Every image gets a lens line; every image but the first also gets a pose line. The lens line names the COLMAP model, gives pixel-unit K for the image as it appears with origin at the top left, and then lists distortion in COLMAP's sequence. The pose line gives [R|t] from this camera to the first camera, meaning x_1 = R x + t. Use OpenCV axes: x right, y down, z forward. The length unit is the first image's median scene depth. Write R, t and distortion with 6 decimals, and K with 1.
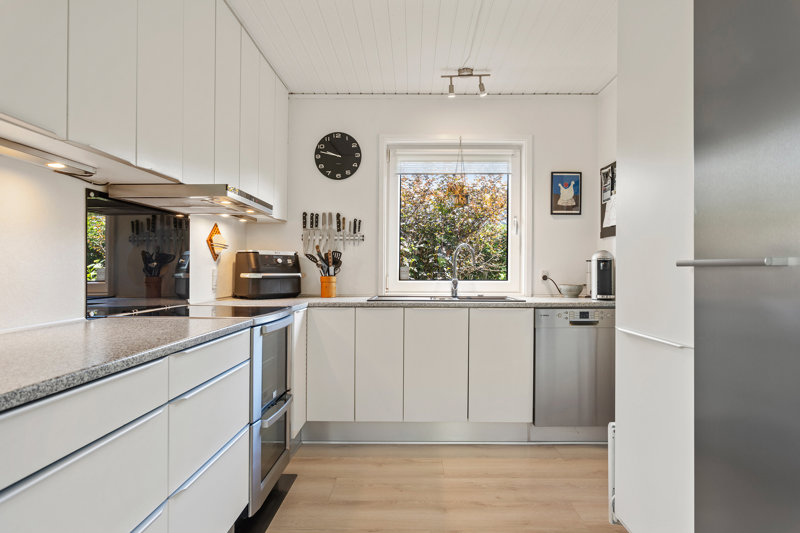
lens RADIAL K [[456.7, 0, 400.0], [0, 456.7, 266.5], [0, 0, 1]] dist [-0.000049, 0.000092]
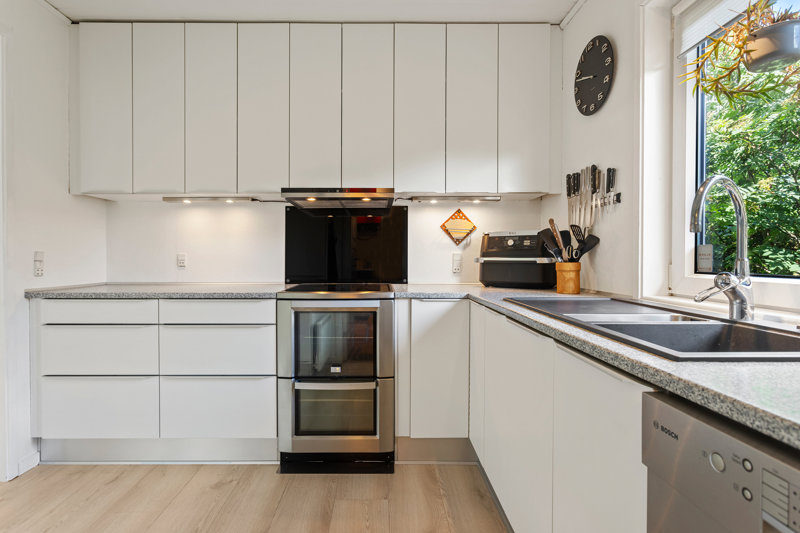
lens RADIAL K [[421.4, 0, 399.4], [0, 421.4, 261.3], [0, 0, 1]] dist [-0.001676, -0.000191]
pose [[0.032972, 0.009699, -0.999409, 0.493506], [0.008057, 0.999918, 0.009970, 0.012078], [0.999424, -0.008381, 0.032892, 0.775439]]
